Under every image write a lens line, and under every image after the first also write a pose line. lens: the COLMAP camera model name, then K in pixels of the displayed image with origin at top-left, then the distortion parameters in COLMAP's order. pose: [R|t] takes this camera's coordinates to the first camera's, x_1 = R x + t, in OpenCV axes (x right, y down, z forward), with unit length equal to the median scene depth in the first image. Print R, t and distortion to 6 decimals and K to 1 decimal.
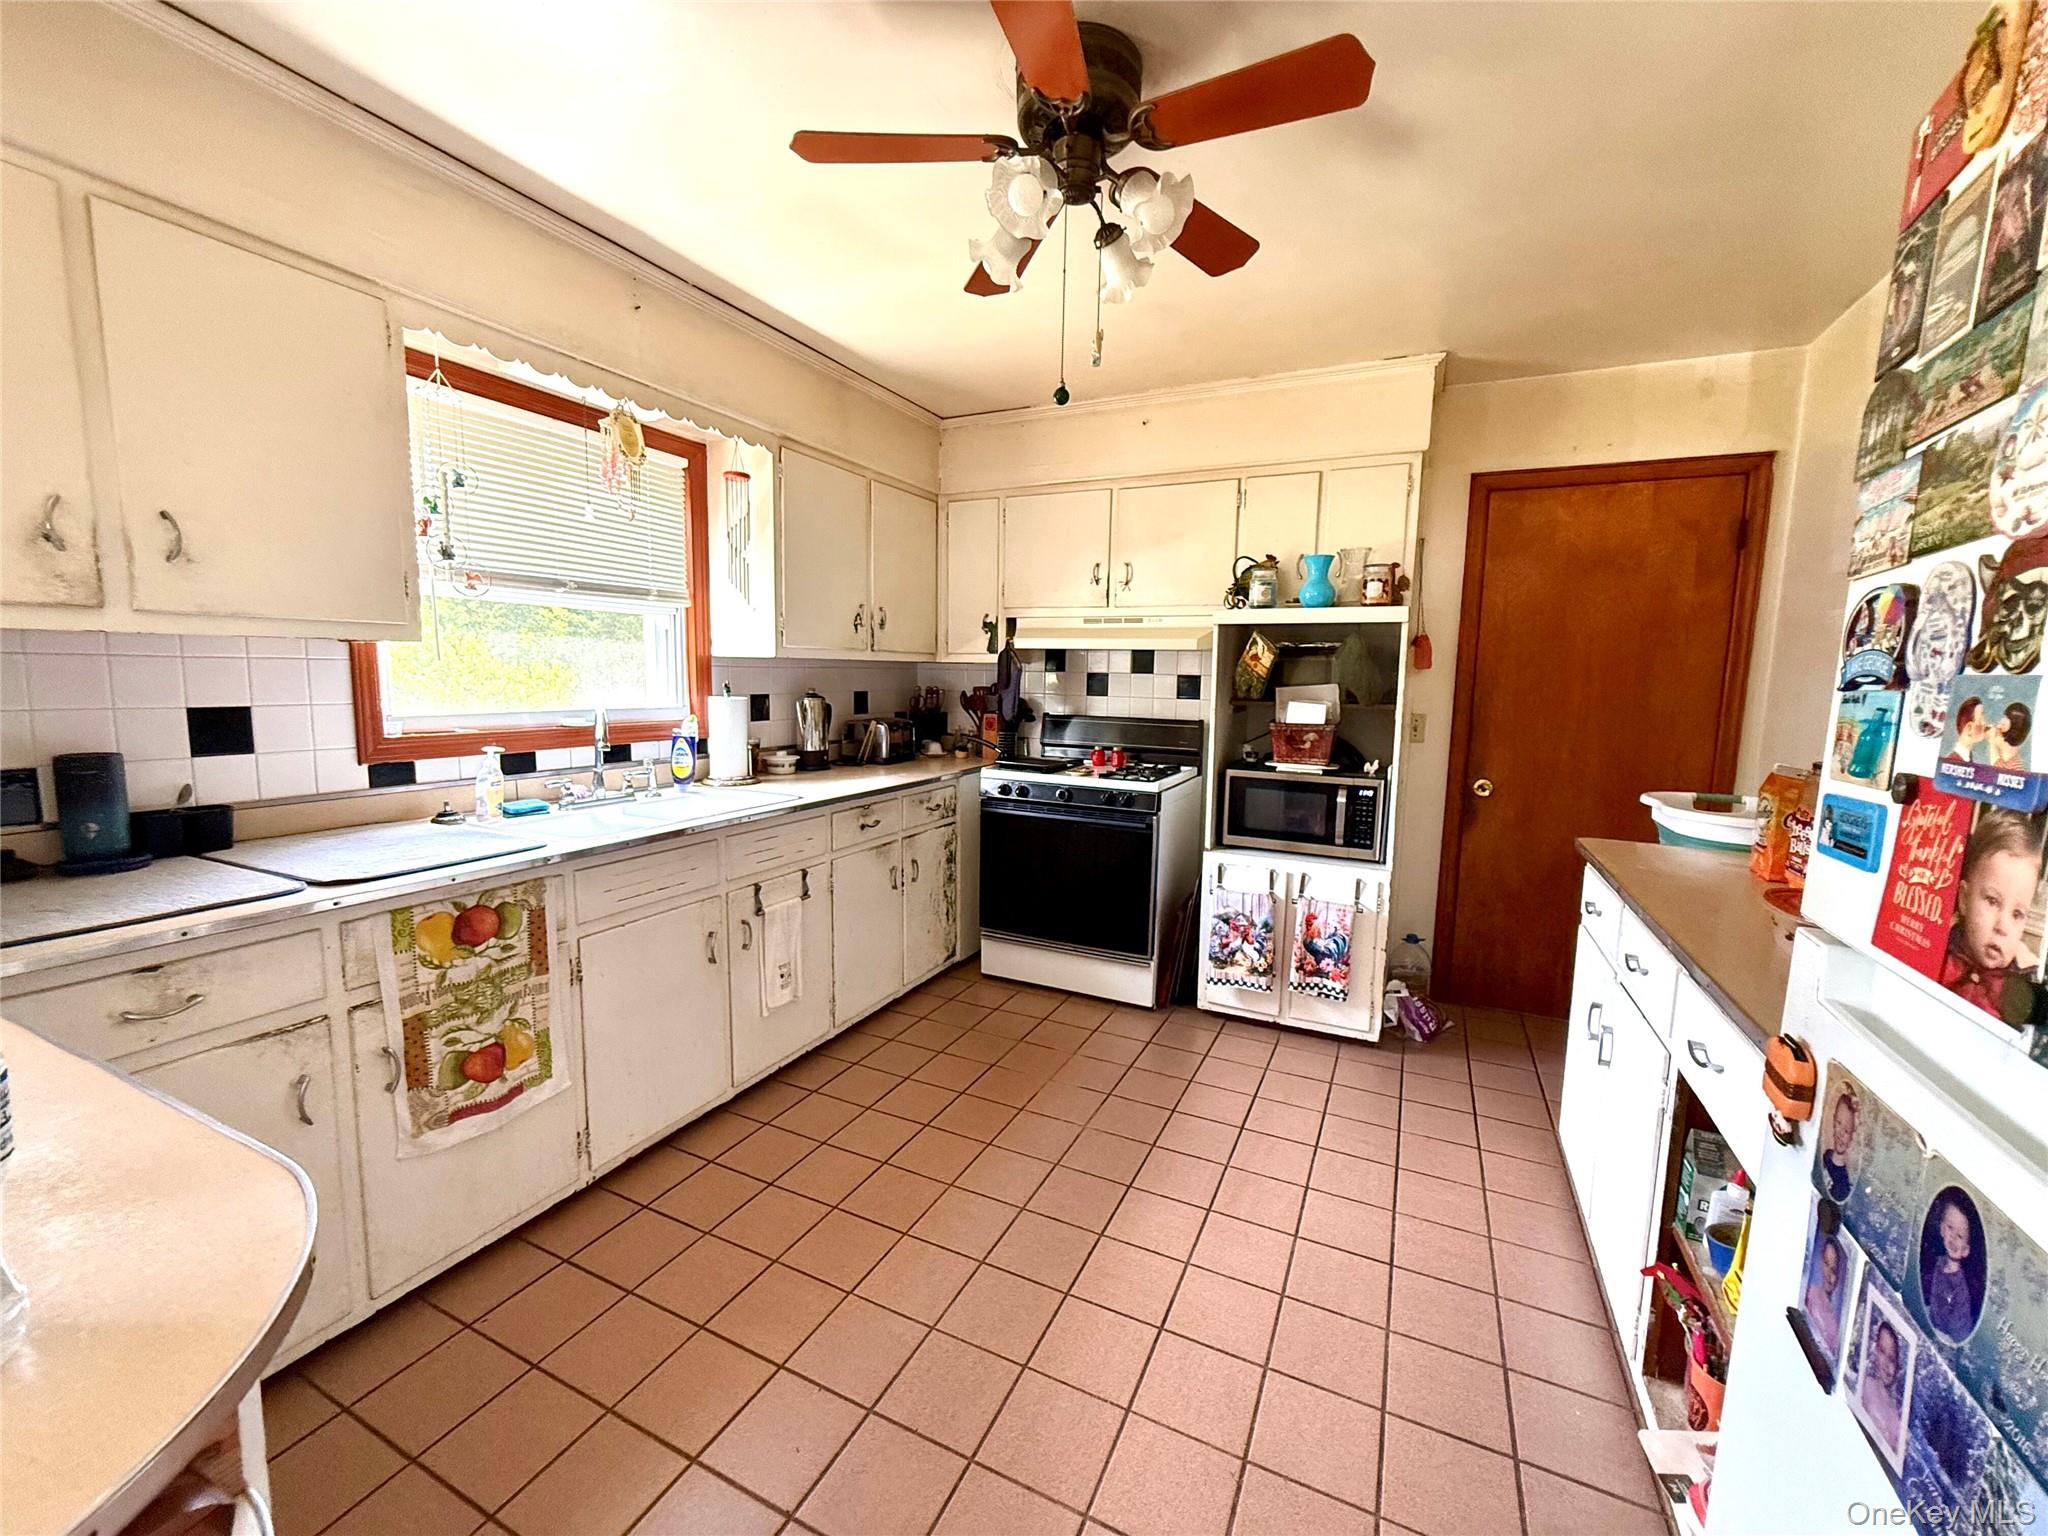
lens RADIAL K [[833.9, 0, 1024.0], [0, 833.9, 768.0], [0, 0, 1]] dist [-0.001521, -0.000138]
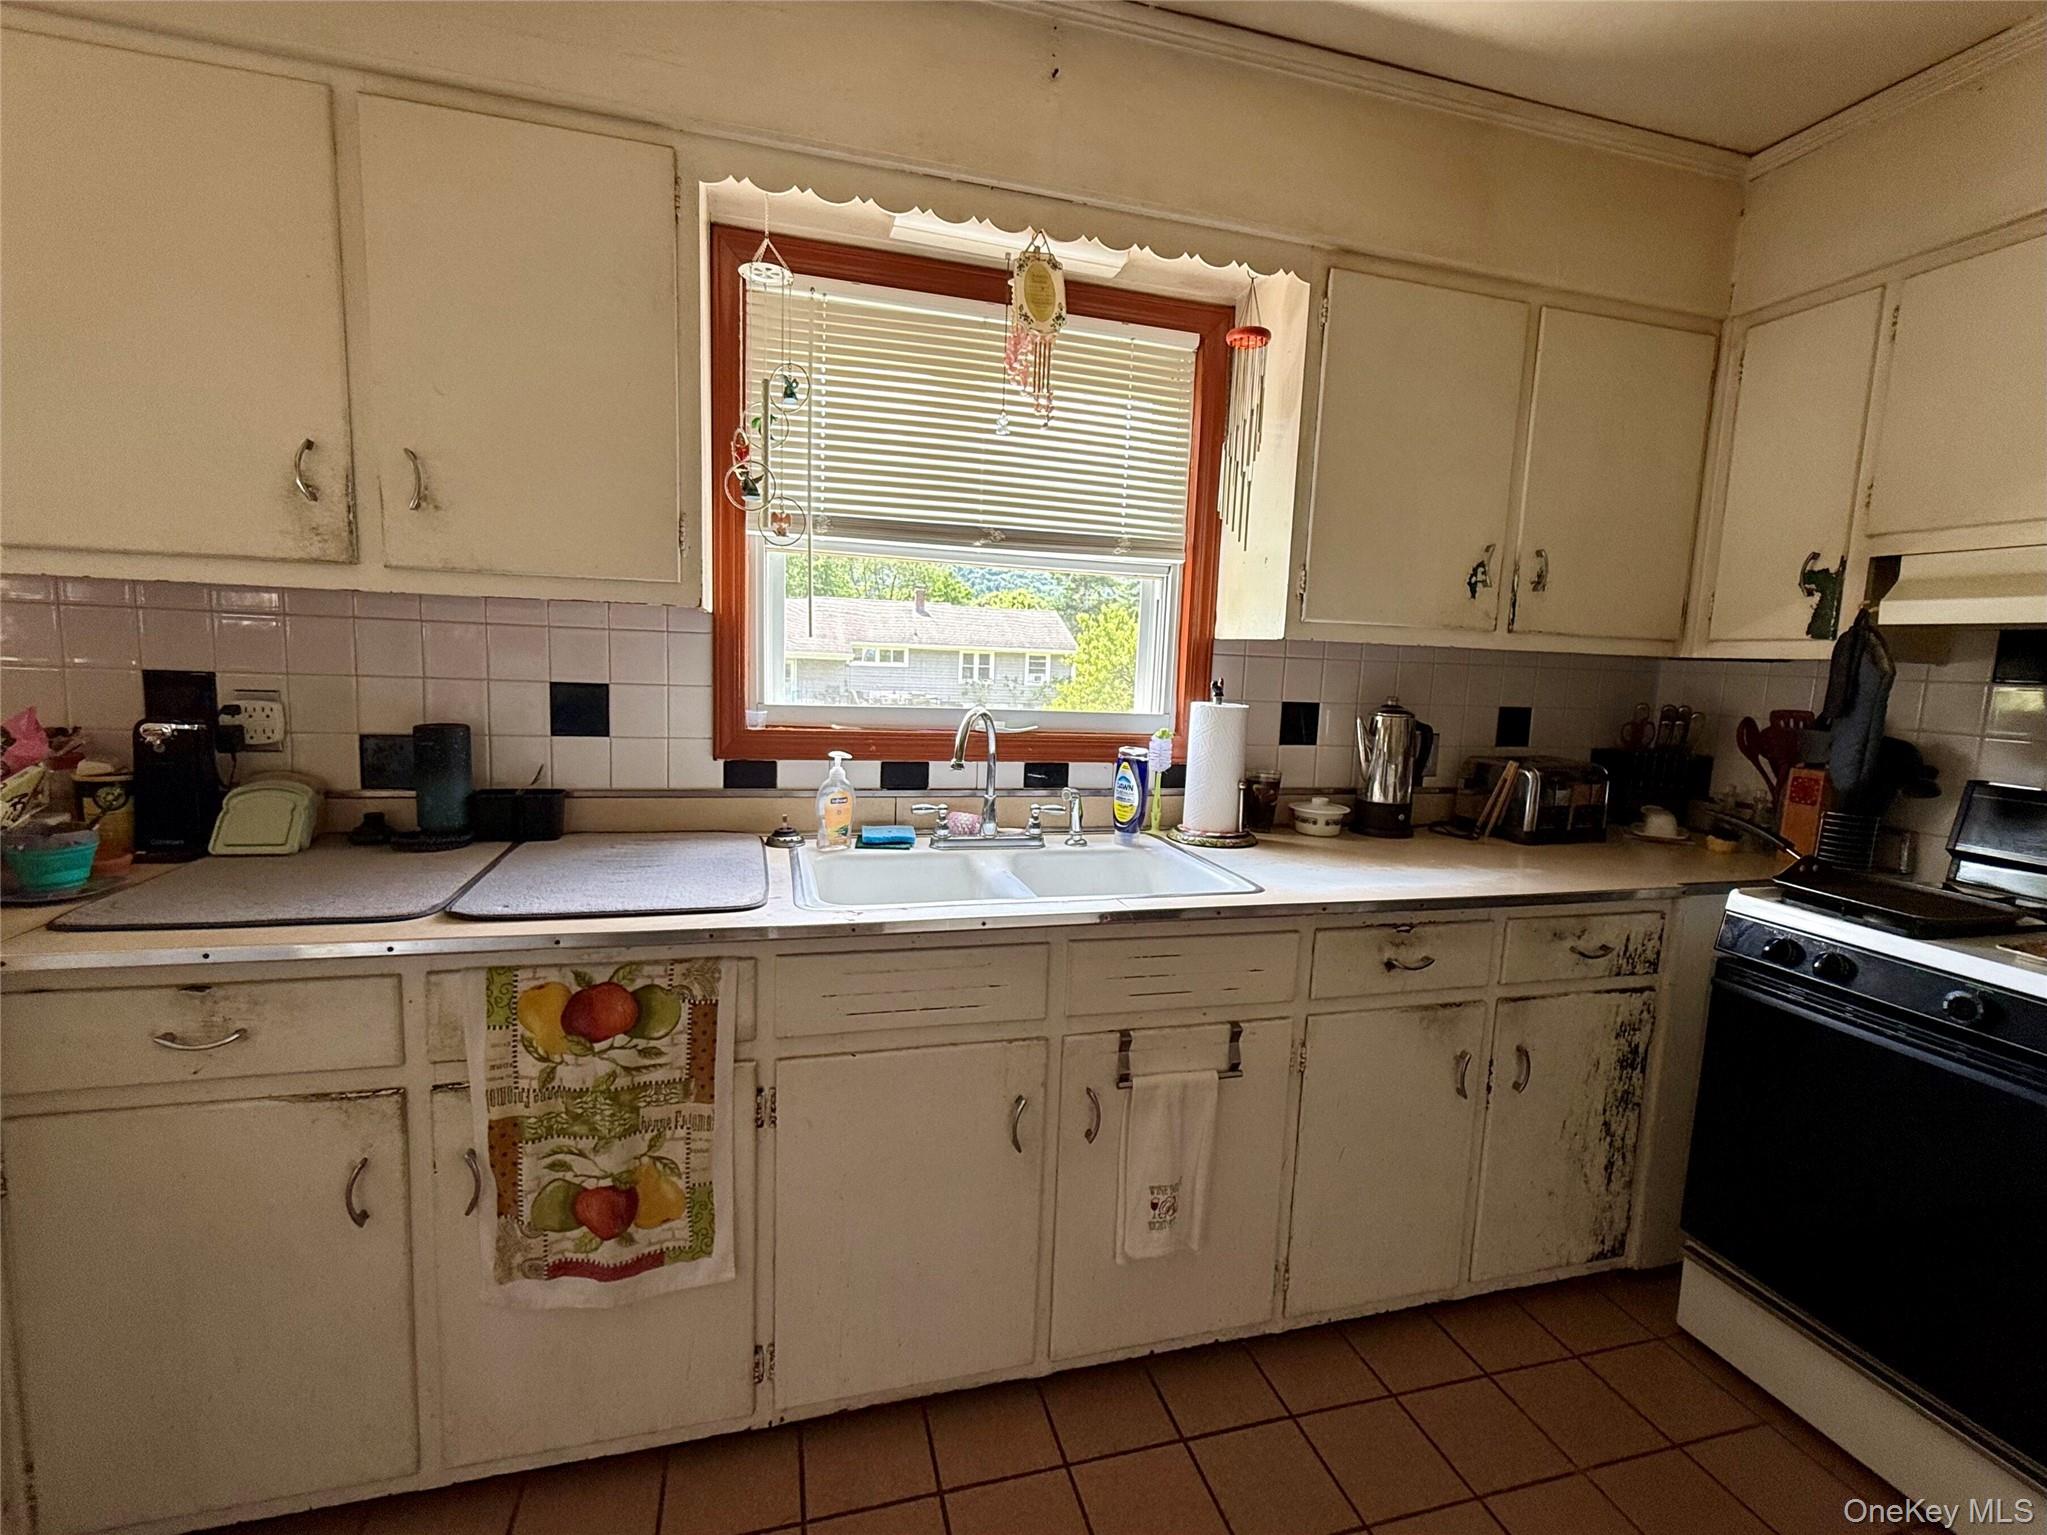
lens RADIAL K [[909.8, 0, 1023.5], [0, 909.8, 767.5], [0, 0, 1]] dist [0.000924, 0.000025]
pose [[0.661946, 0.100998, -0.742716, 0.074736], [-0.113819, 0.992934, 0.033582, -0.052276], [0.740859, 0.062306, 0.668764, 0.523456]]
